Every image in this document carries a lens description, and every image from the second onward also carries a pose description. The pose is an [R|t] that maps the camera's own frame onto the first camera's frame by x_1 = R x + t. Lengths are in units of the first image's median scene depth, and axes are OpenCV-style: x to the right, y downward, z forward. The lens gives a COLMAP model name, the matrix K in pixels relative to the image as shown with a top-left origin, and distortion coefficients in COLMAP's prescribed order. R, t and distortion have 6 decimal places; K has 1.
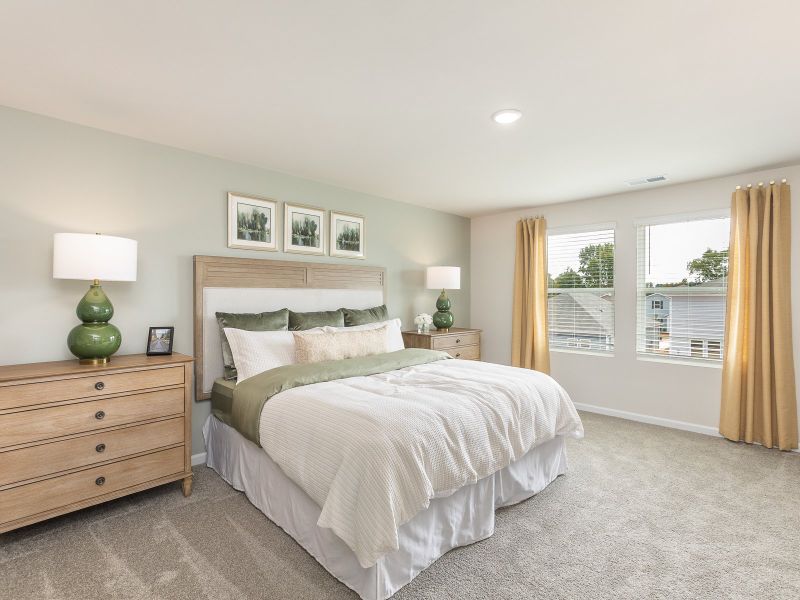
lens RADIAL K [[412.8, 0, 399.6], [0, 412.8, 296.7], [0, 0, 1]] dist [-0.003156, -0.000090]
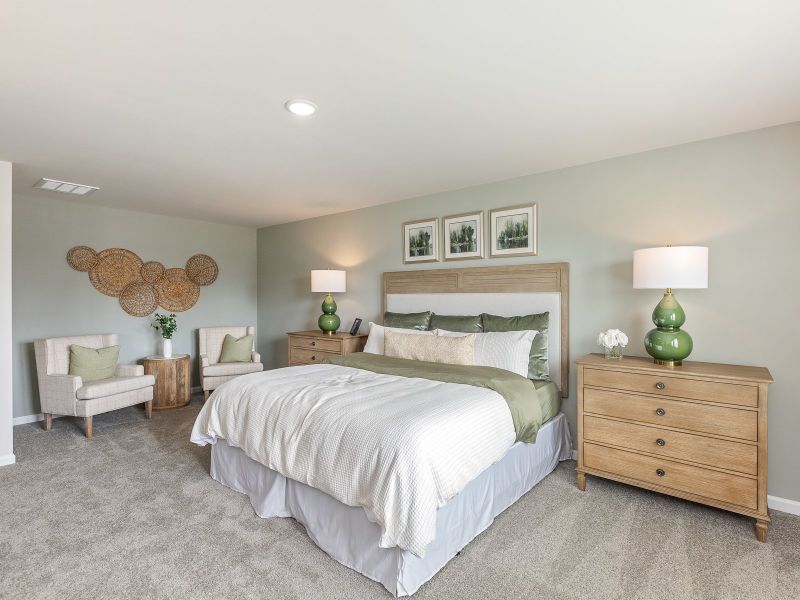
lens RADIAL K [[396.4, 0, 400.0], [0, 396.4, 300.0], [0, 0, 1]] dist [-0.031540, 0.000287]
pose [[0.083193, -0.002586, -0.996530, 0.734657], [-0.008701, 0.999957, -0.003321, 0.001726], [0.996495, 0.008947, 0.083167, 0.742292]]
